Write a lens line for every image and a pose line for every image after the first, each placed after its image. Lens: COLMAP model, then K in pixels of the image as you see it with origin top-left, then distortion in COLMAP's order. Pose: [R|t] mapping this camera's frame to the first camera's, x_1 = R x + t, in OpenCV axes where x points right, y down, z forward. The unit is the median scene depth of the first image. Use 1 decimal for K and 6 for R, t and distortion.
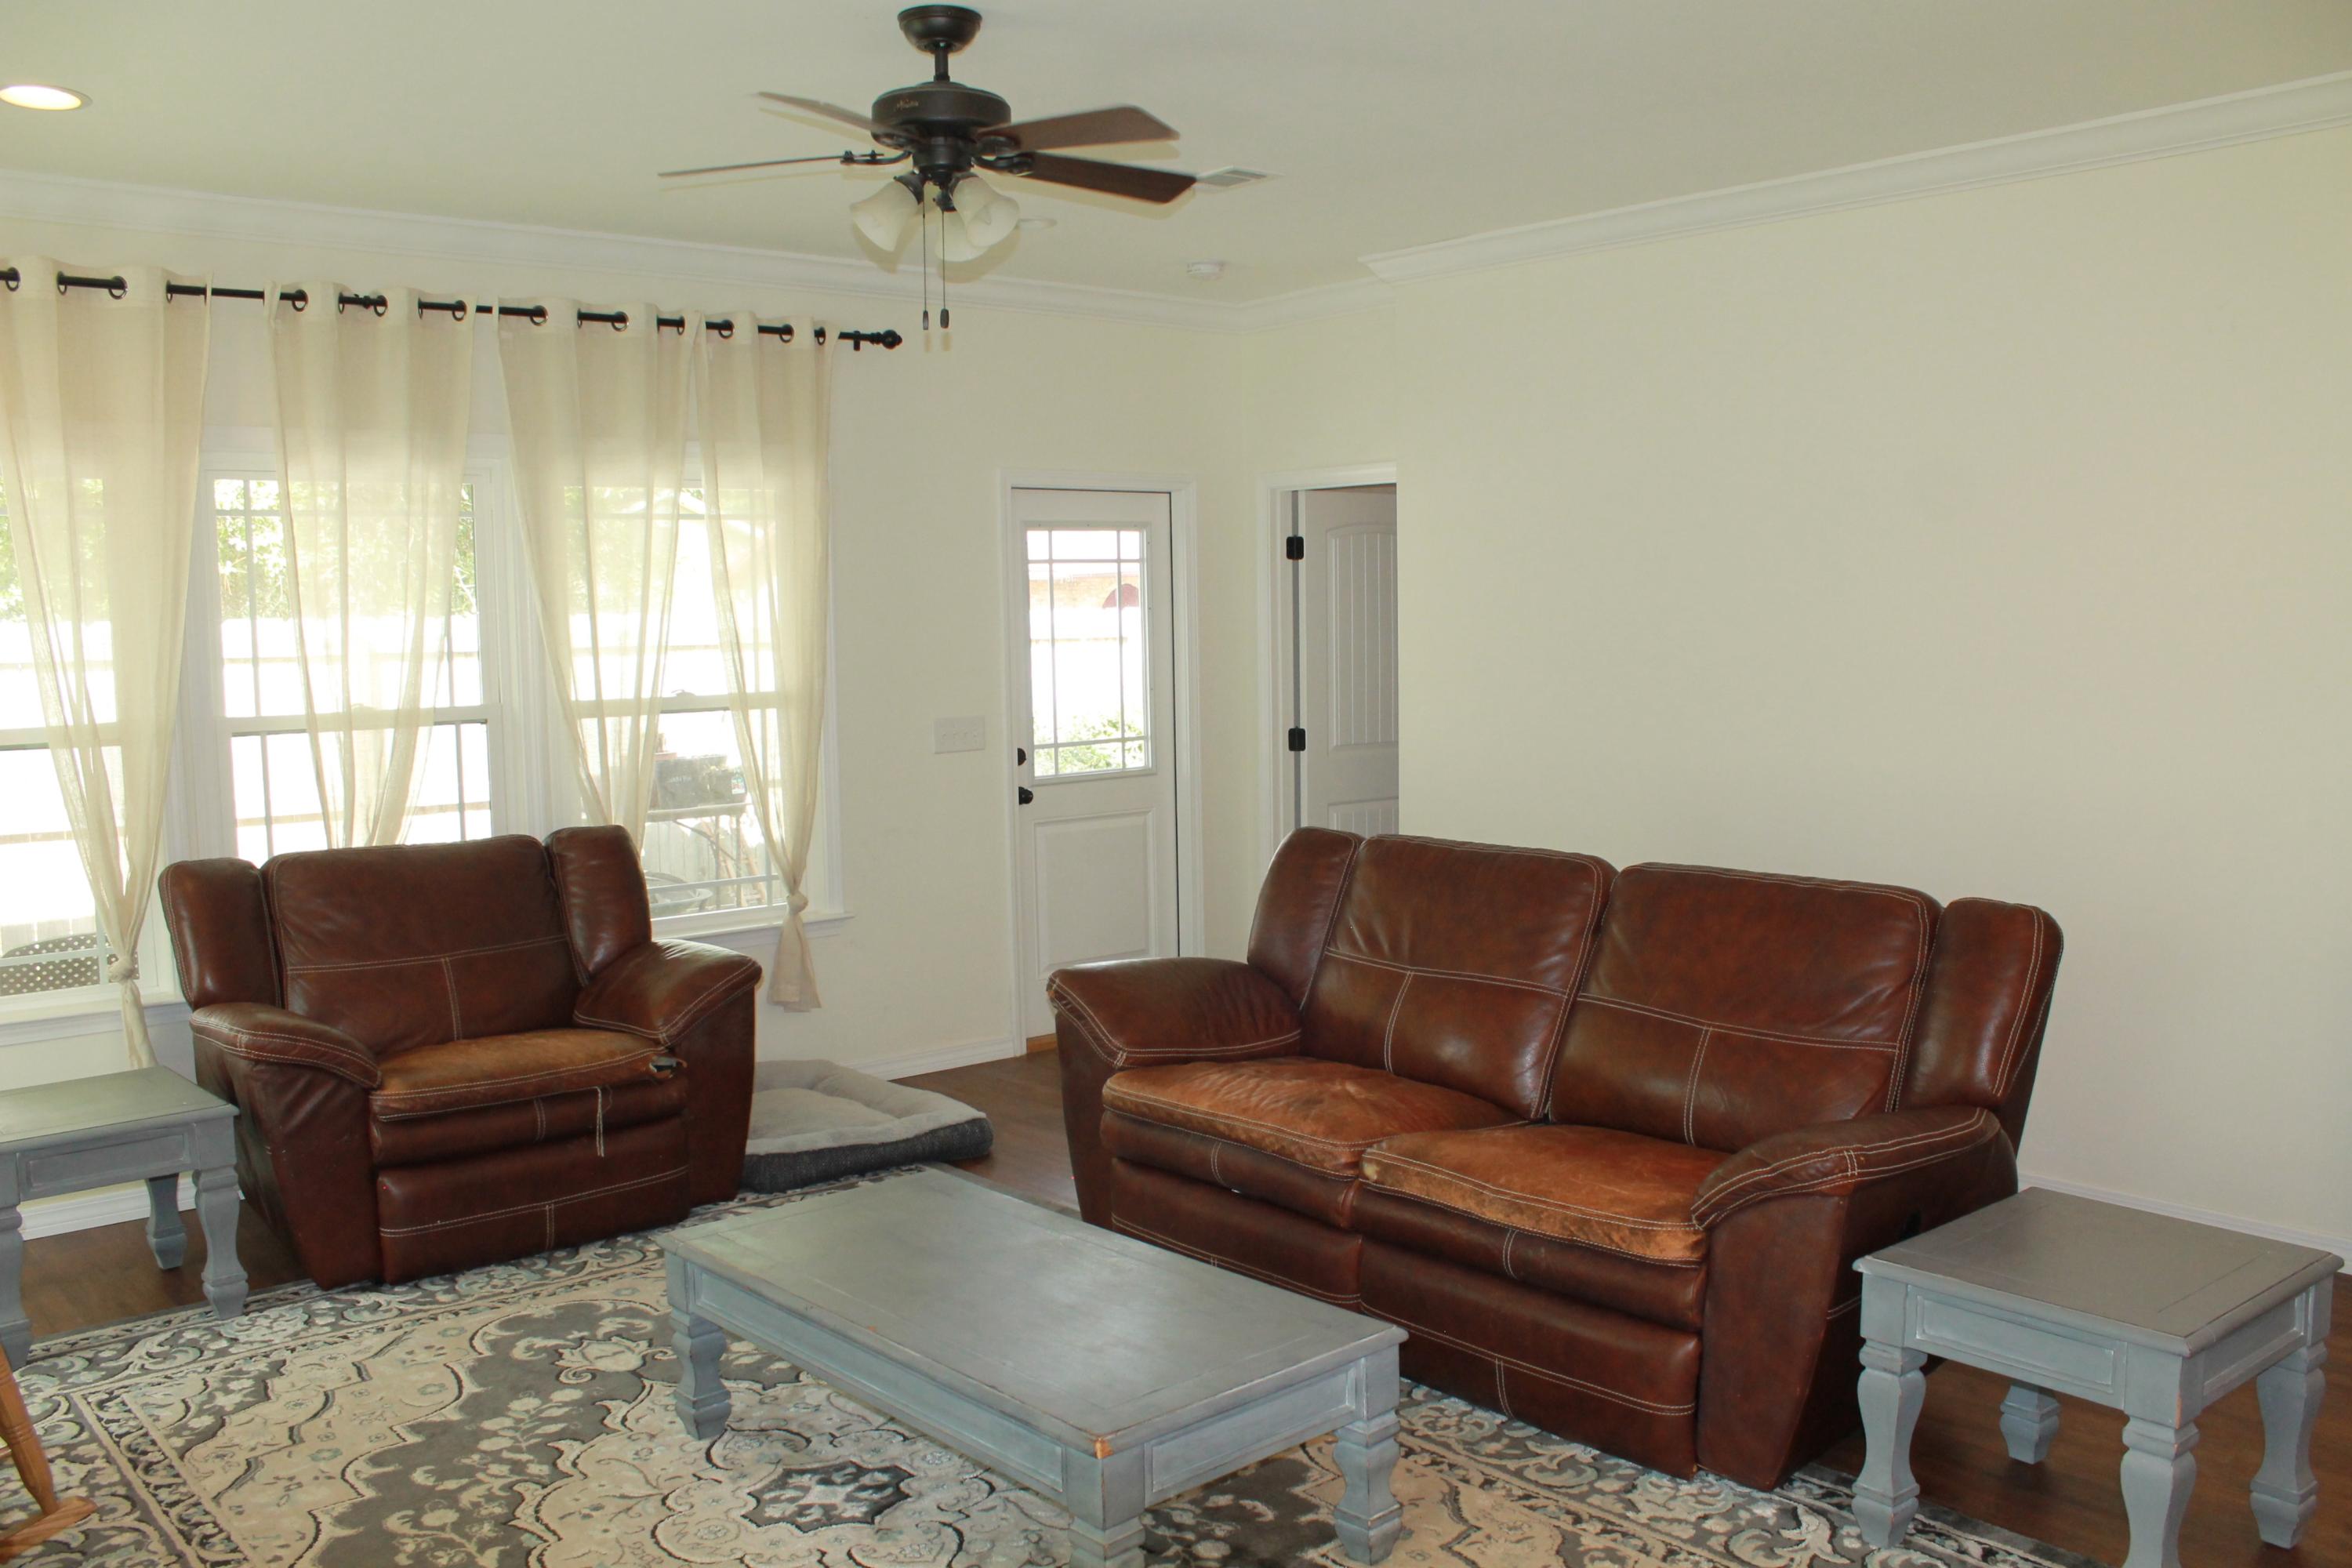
lens RADIAL K [[1997.1, 0, 1176.0], [0, 1997.1, 784.0], [0, 0, 1]] dist [-0.146167, 0.000633]
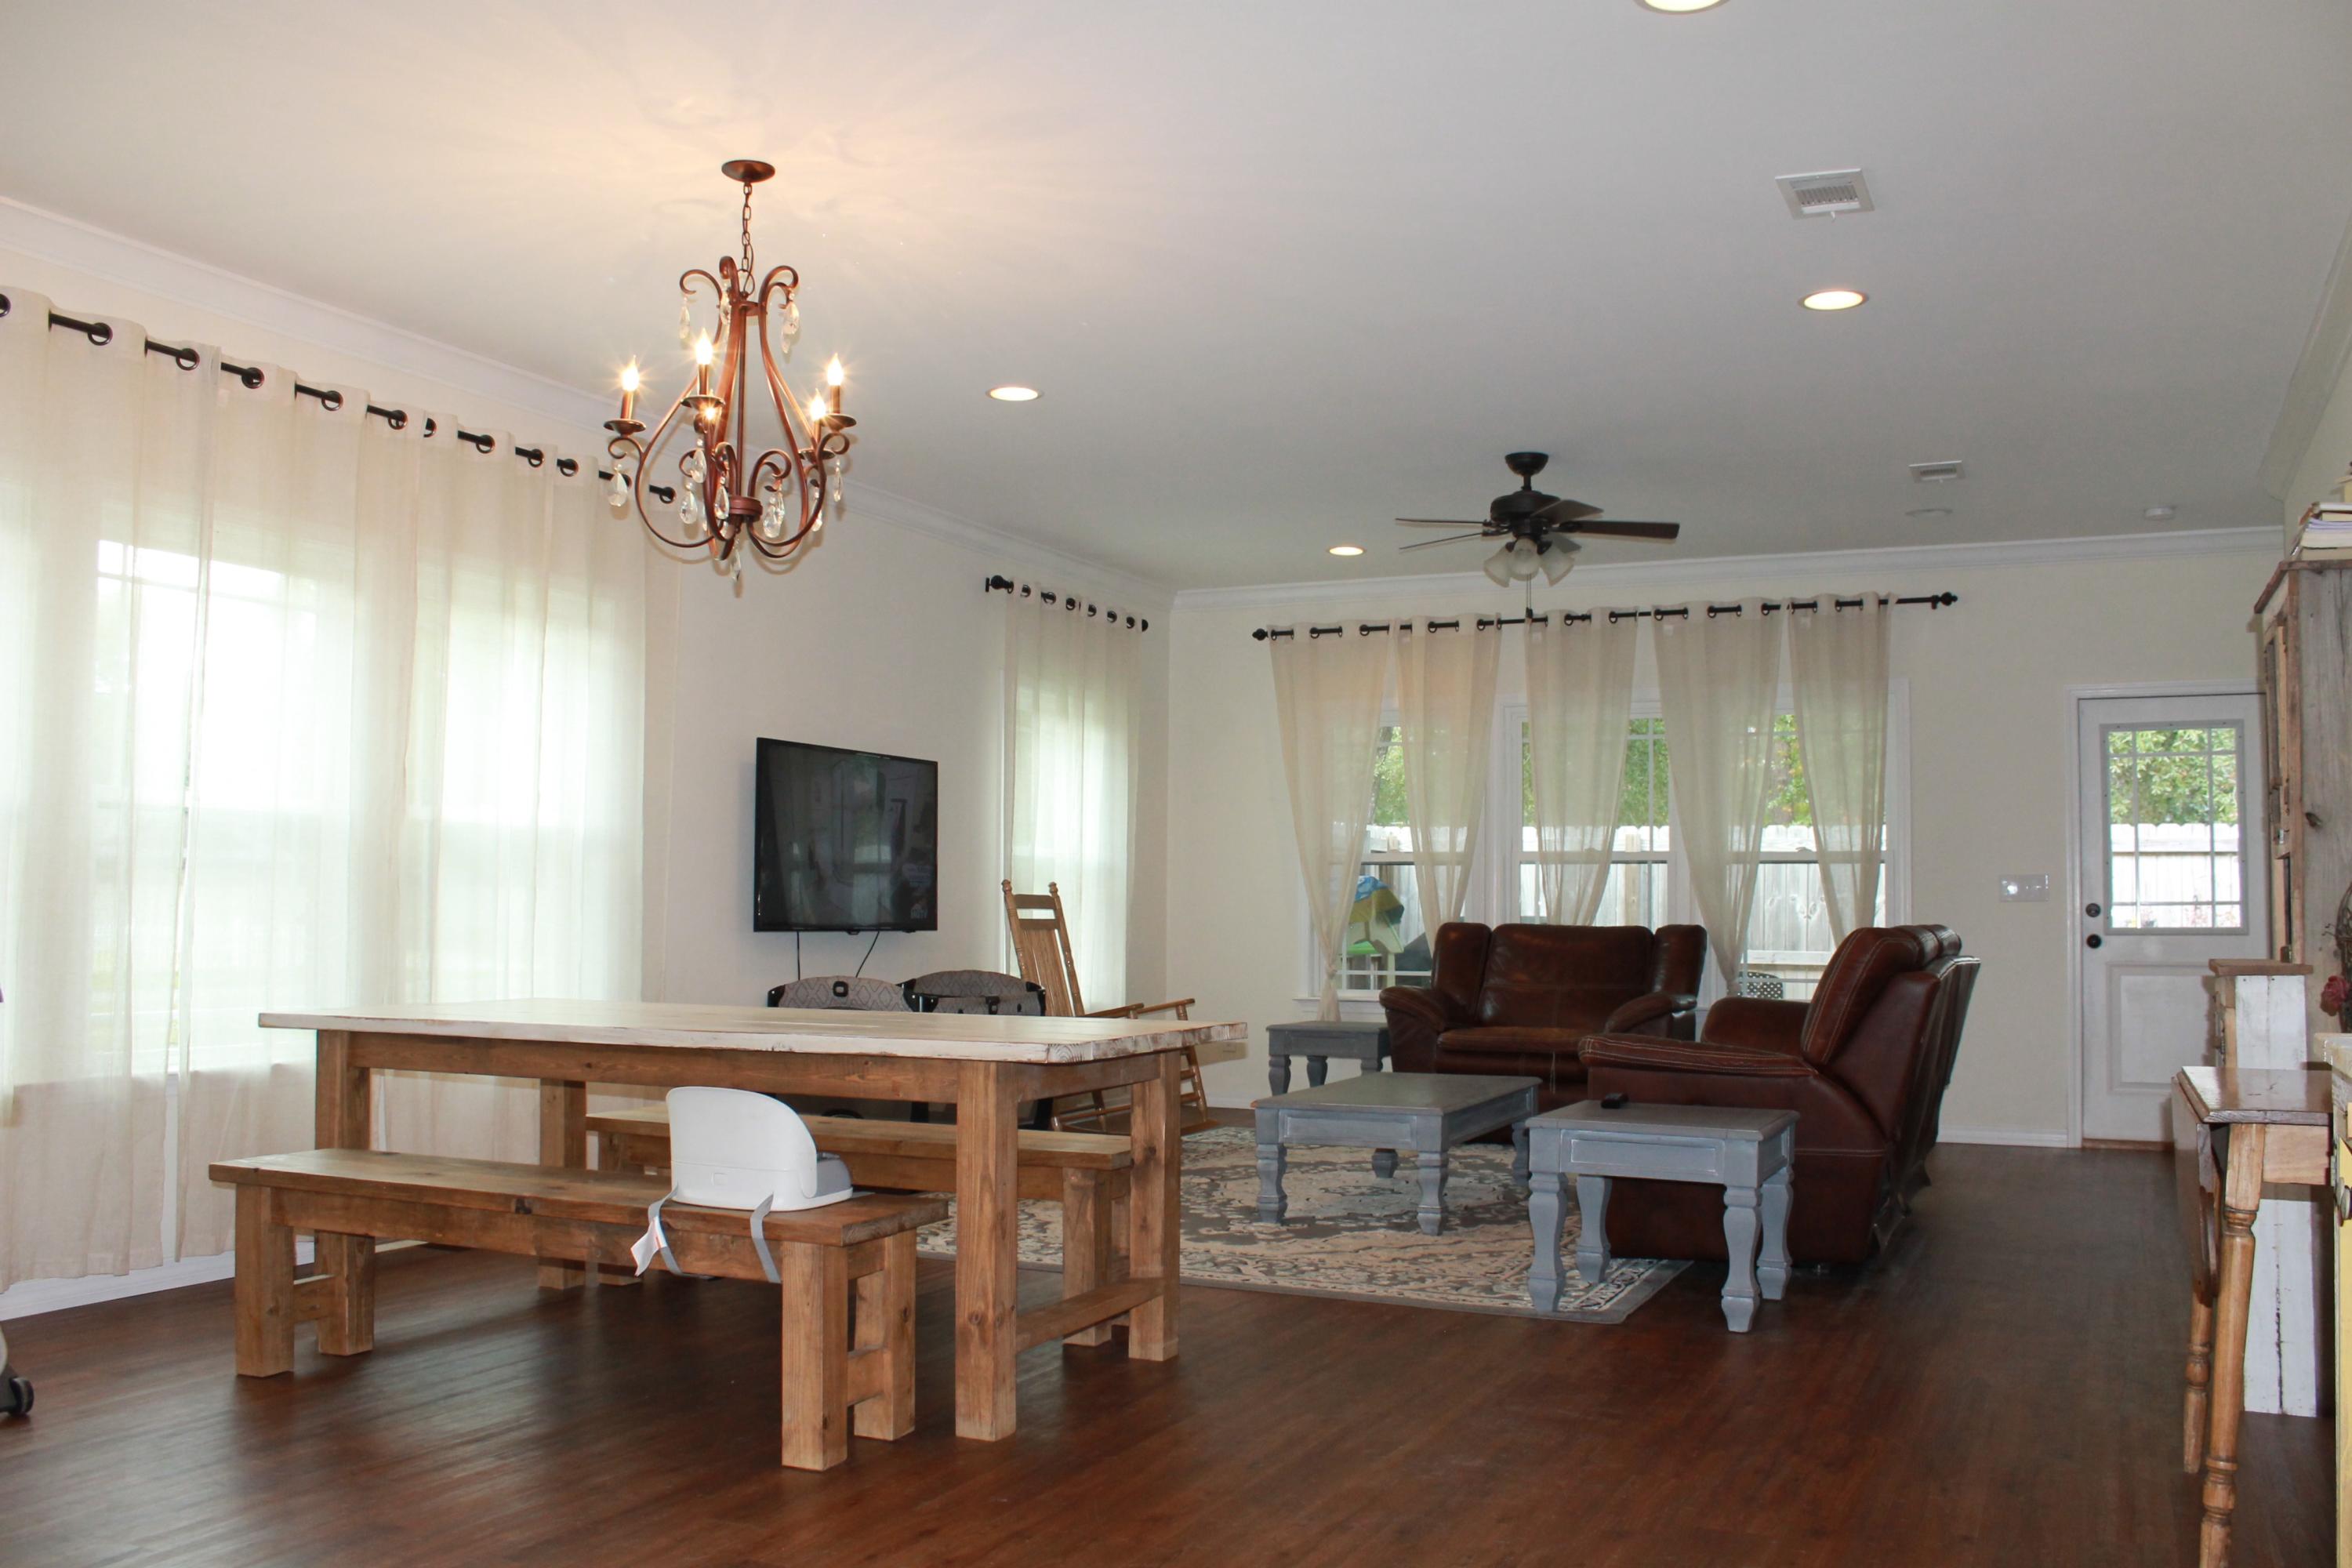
lens RADIAL K [[1997.1, 0, 1176.0], [0, 1997.1, 784.0], [0, 0, 1]] dist [-0.146167, 0.000633]
pose [[0.398664, -0.043058, -0.916086, 0.917889], [-0.097231, 0.991283, -0.088906, 0.081541], [0.911928, 0.124516, 0.391002, -0.017082]]
